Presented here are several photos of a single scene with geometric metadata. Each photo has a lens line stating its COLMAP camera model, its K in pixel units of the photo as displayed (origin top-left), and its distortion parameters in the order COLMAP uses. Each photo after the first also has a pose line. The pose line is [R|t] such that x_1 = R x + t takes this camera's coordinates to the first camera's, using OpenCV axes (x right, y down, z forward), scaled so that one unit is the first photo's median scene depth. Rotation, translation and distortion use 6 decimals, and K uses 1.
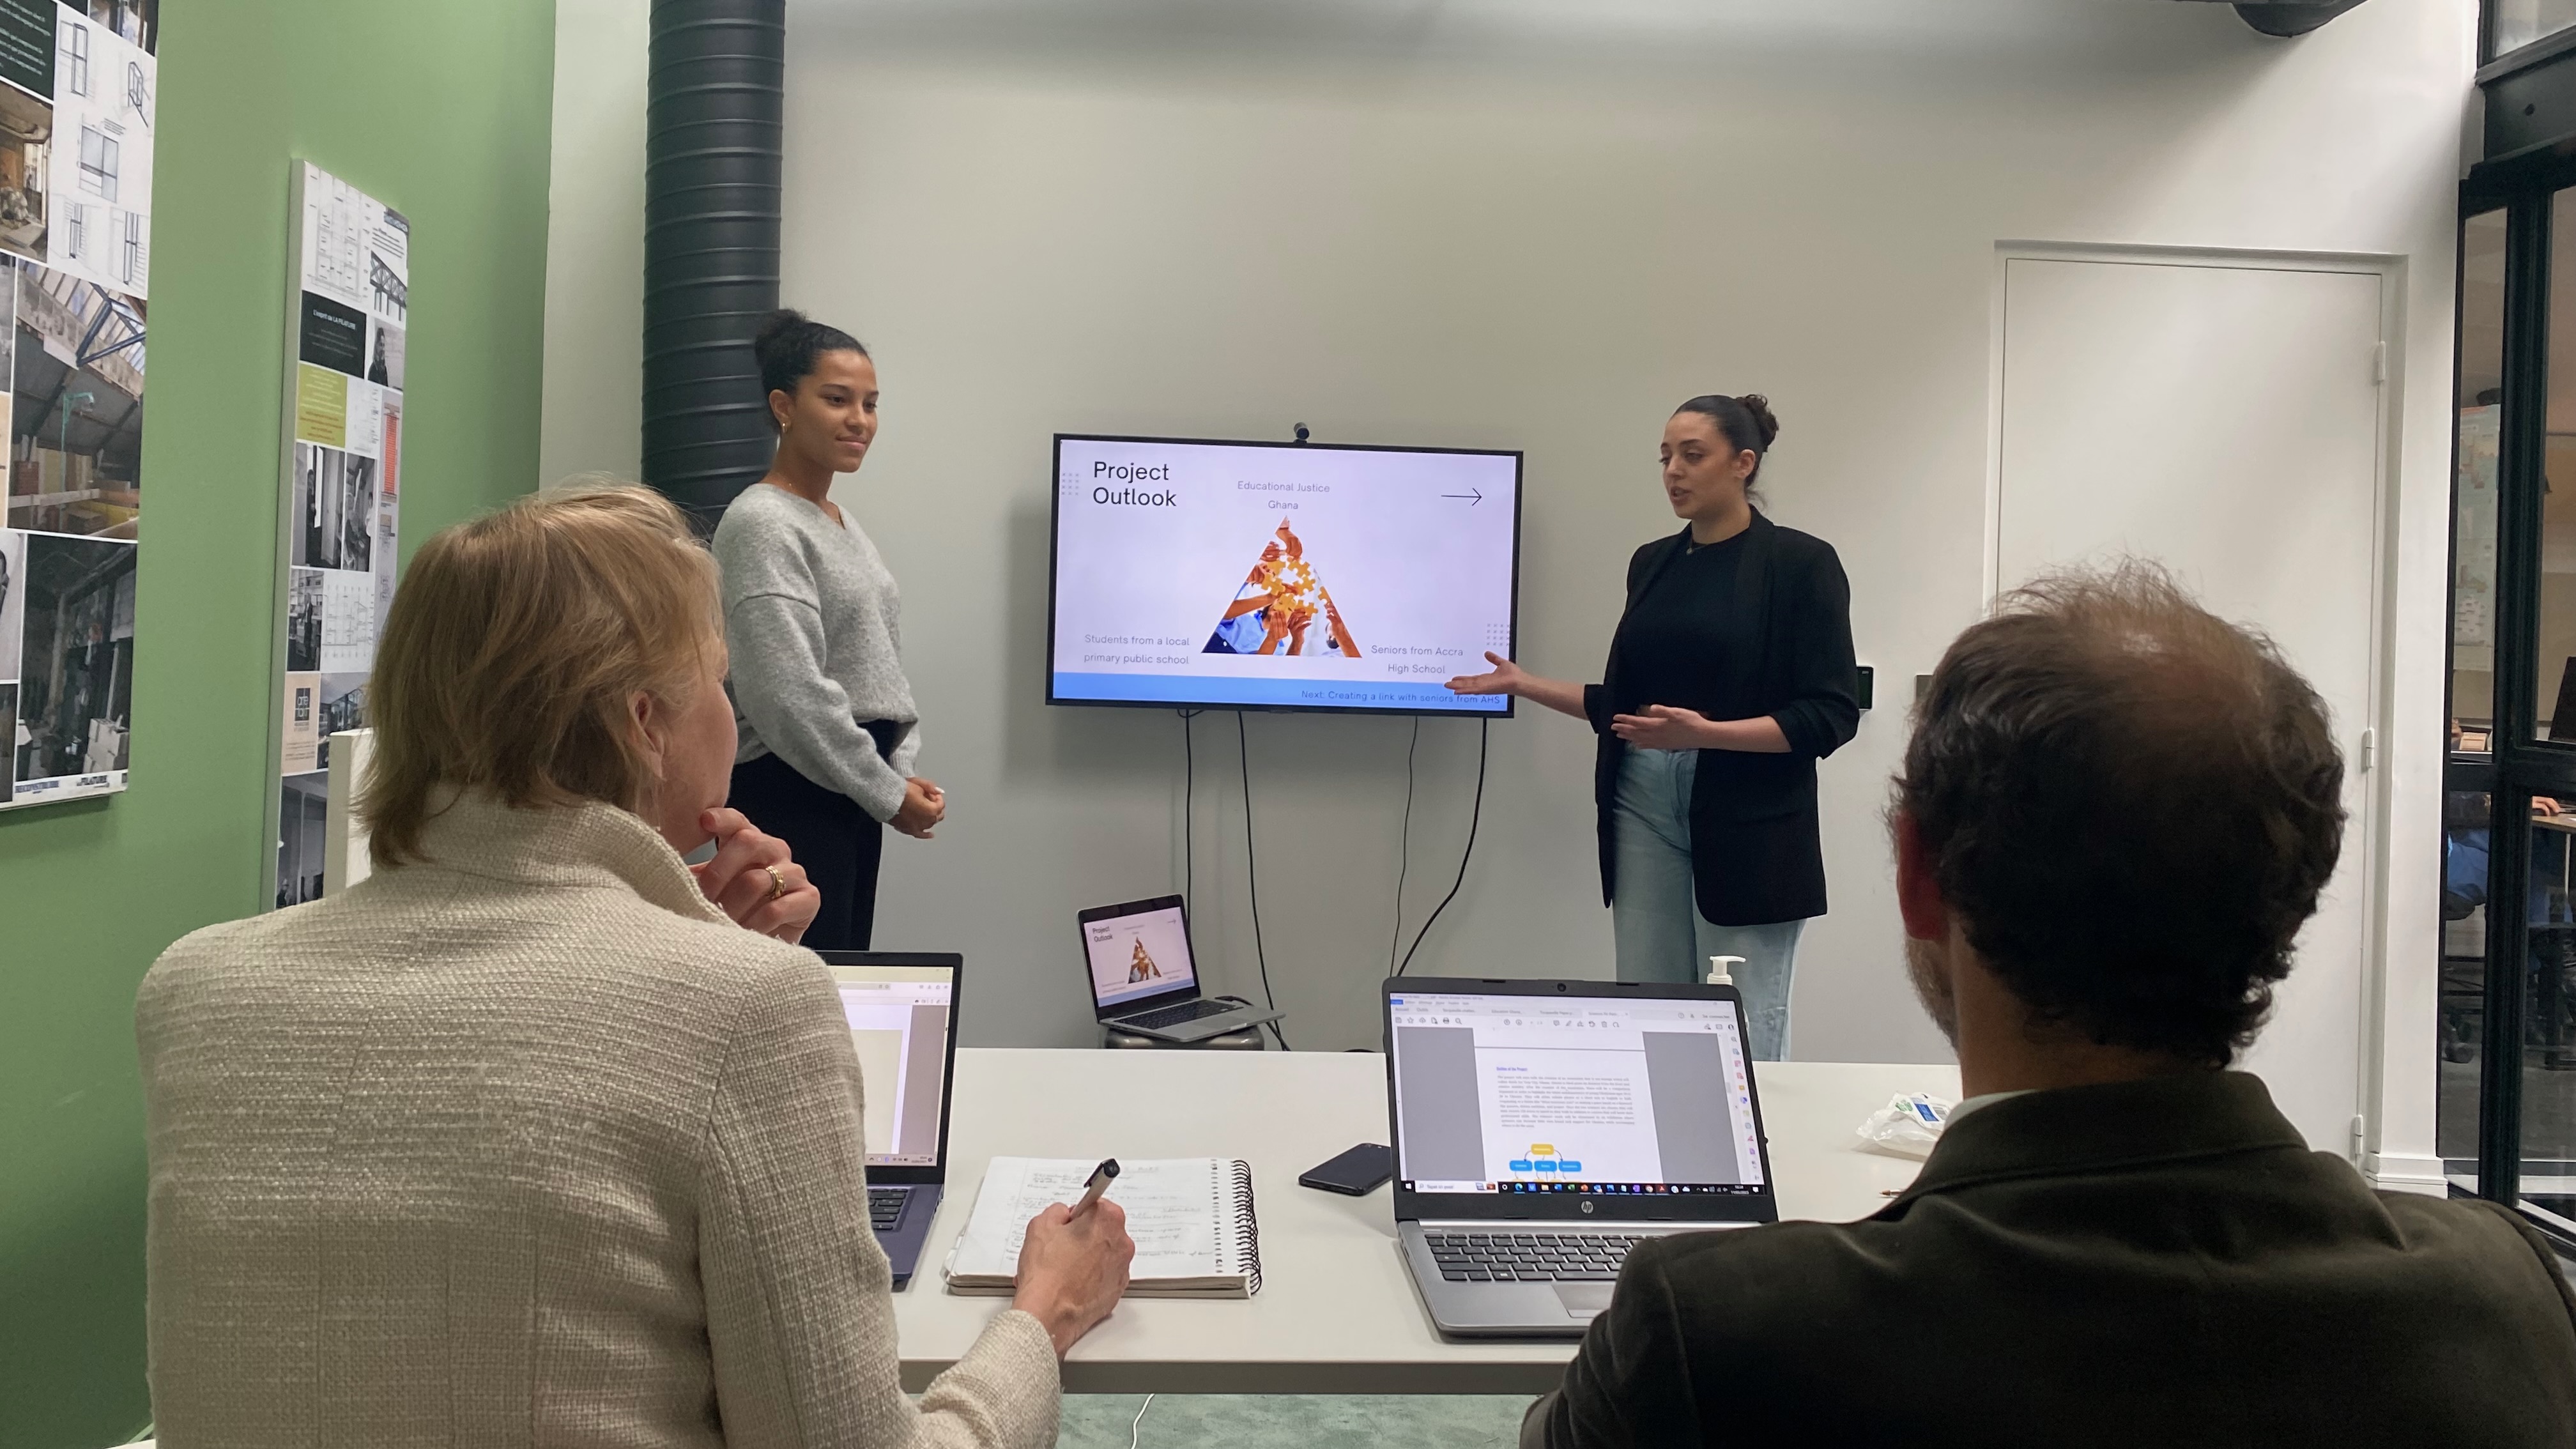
lens RADIAL K [[1937.5, 0, 1281.0], [0, 1937.5, 598.5], [0, 0, 1]] dist [0.021978, -0.014733]
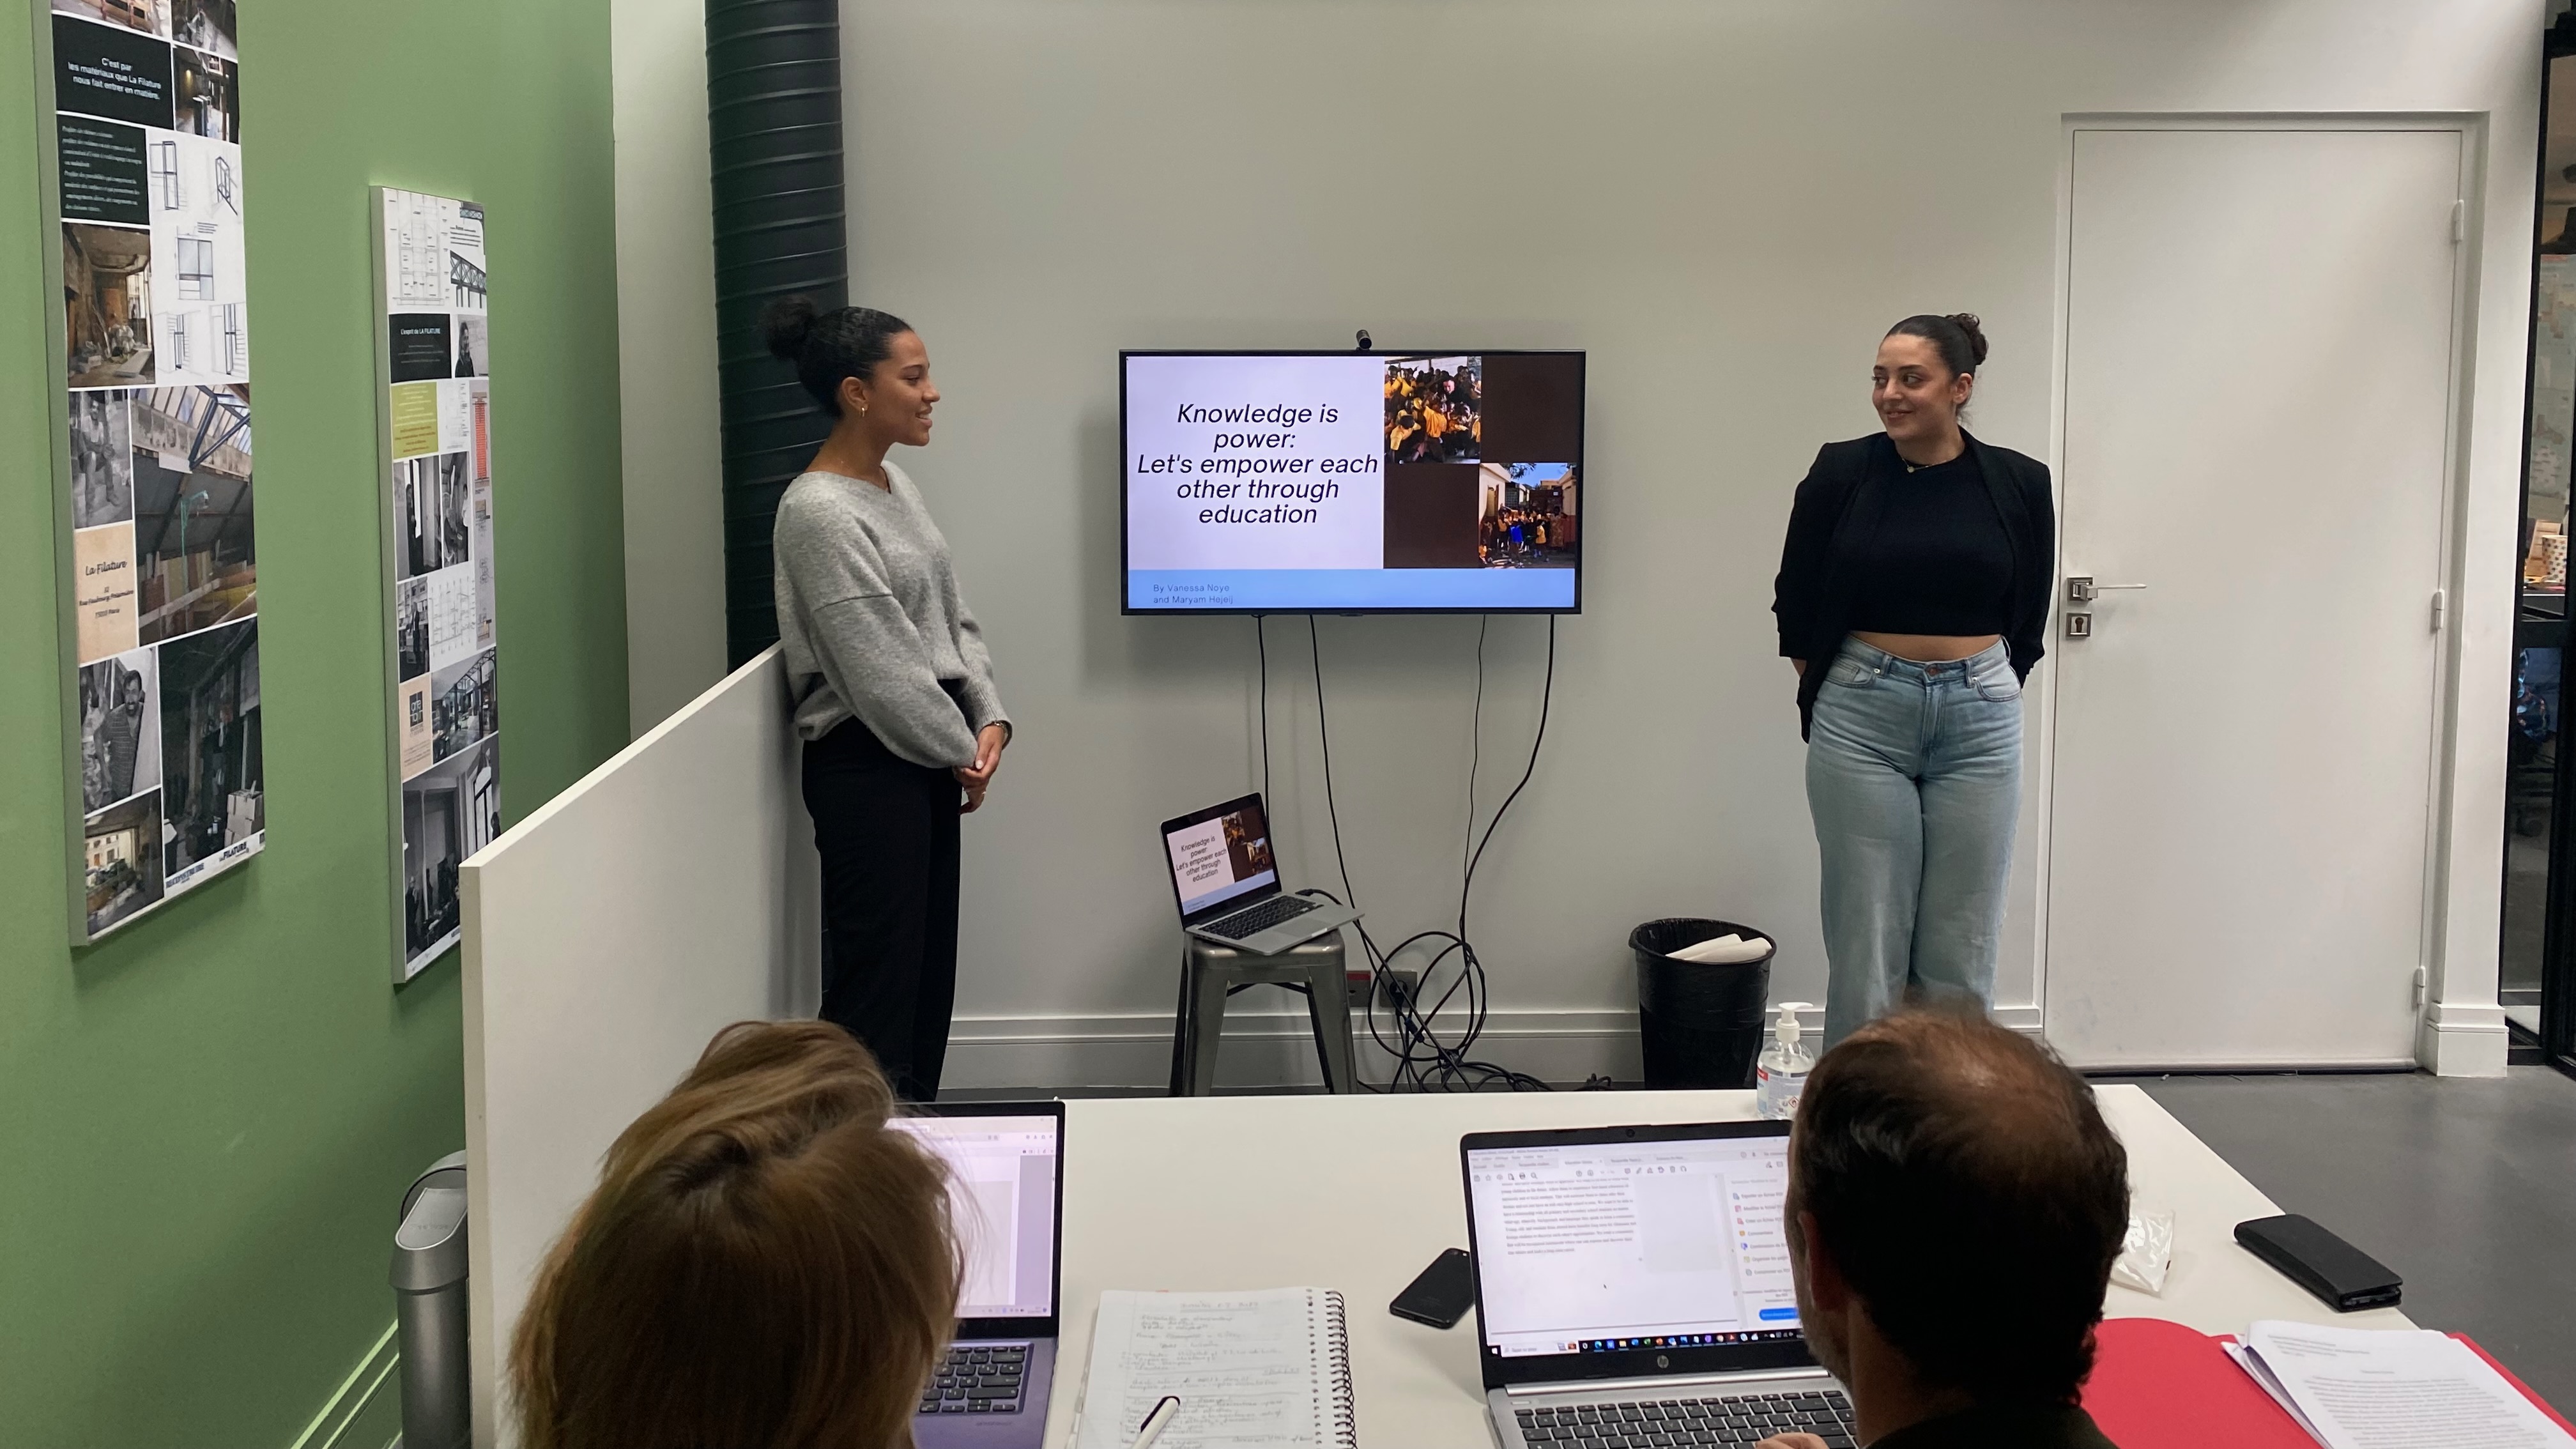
lens RADIAL K [[1937.5, 0, 1285.6], [0, 1937.5, 472.3], [0, 0, 1]] dist [0.021978, -0.014733]
pose [[0.999099, -0.028262, -0.031647, -0.000475], [0.030828, 0.996009, 0.083757, -0.133838], [0.029154, -0.084658, 0.995984, -0.013169]]
